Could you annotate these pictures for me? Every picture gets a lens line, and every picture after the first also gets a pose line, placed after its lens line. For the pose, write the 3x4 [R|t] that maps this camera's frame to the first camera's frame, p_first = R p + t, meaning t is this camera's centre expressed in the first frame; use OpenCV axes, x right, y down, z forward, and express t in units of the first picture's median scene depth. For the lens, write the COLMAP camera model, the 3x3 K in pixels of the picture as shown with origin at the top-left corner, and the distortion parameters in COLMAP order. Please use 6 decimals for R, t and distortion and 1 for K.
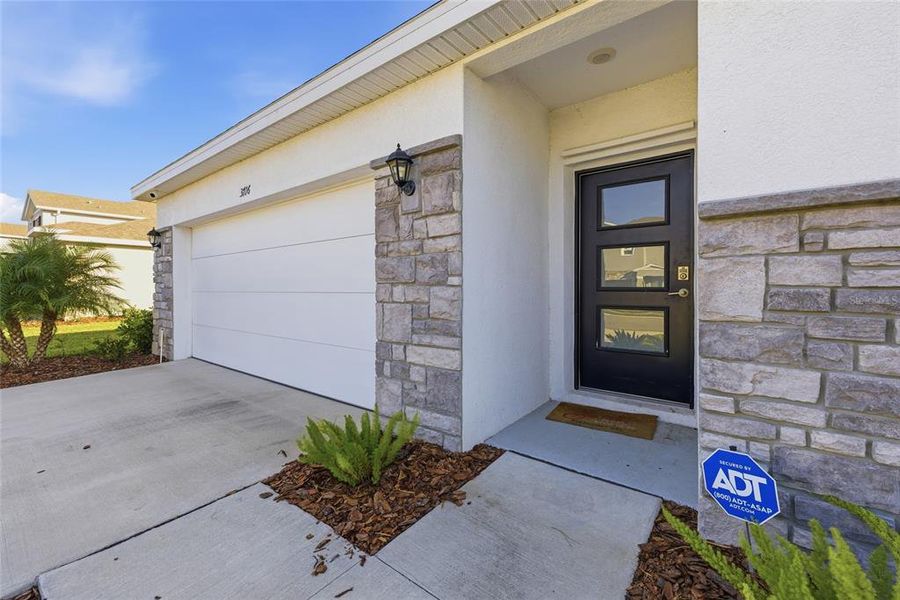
lens RADIAL K [[382.7, 0, 443.8], [0, 382.7, 288.1], [0, 0, 1]] dist [0.004394, 0.000370]
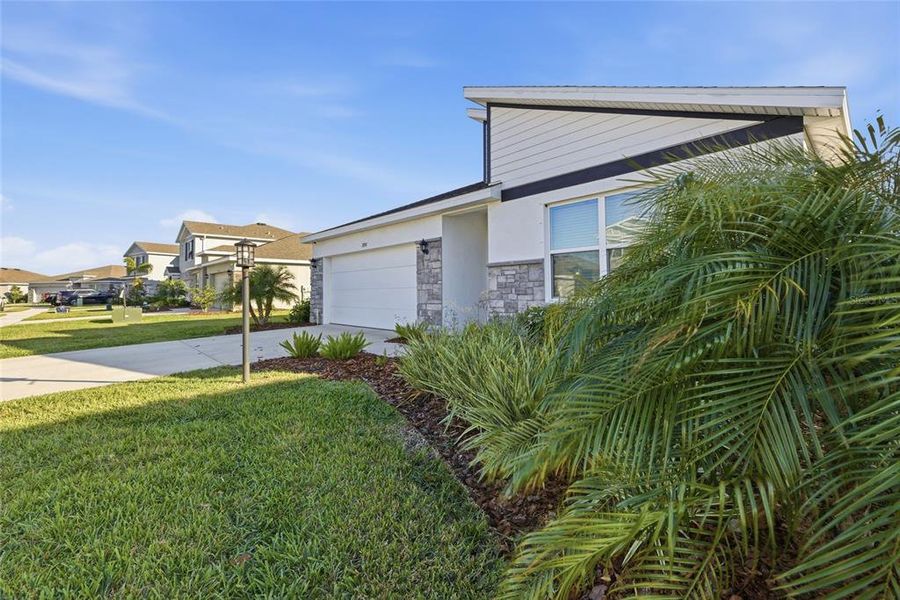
lens RADIAL K [[382.7, 0, 455.4], [0, 382.7, 292.0], [0, 0, 1]] dist [0.004394, 0.000370]
pose [[0.991856, -0.006685, -0.127190, 0.482872], [0.006548, 0.999977, -0.001492, 0.057238], [0.127197, 0.000647, 0.991877, -1.840109]]
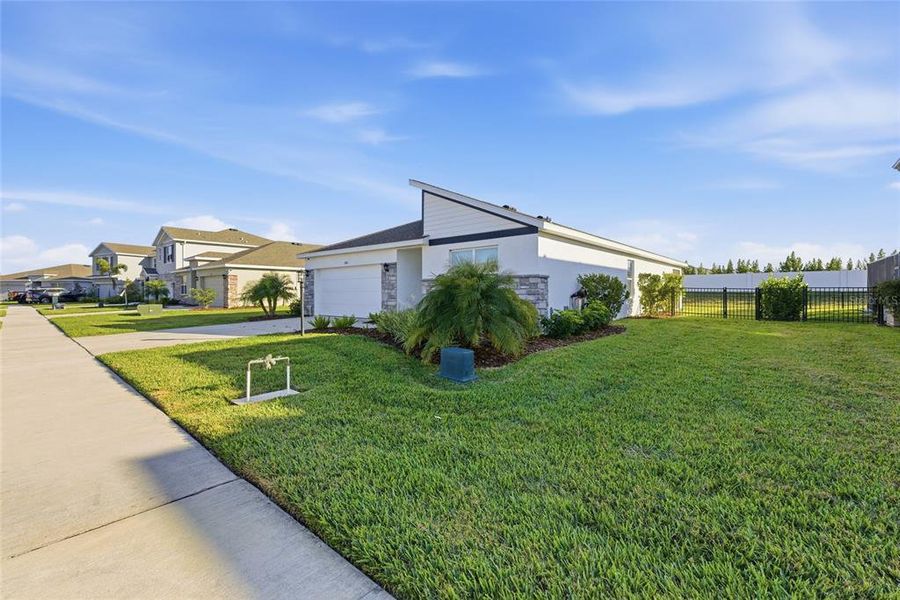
lens RADIAL K [[382.7, 0, 456.1], [0, 382.7, 298.2], [0, 0, 1]] dist [0.004394, 0.000370]
pose [[0.999782, -0.001175, -0.020853, 0.859800], [0.001516, 0.999866, 0.016316, 0.024558], [0.020831, -0.016344, 0.999649, -3.788335]]
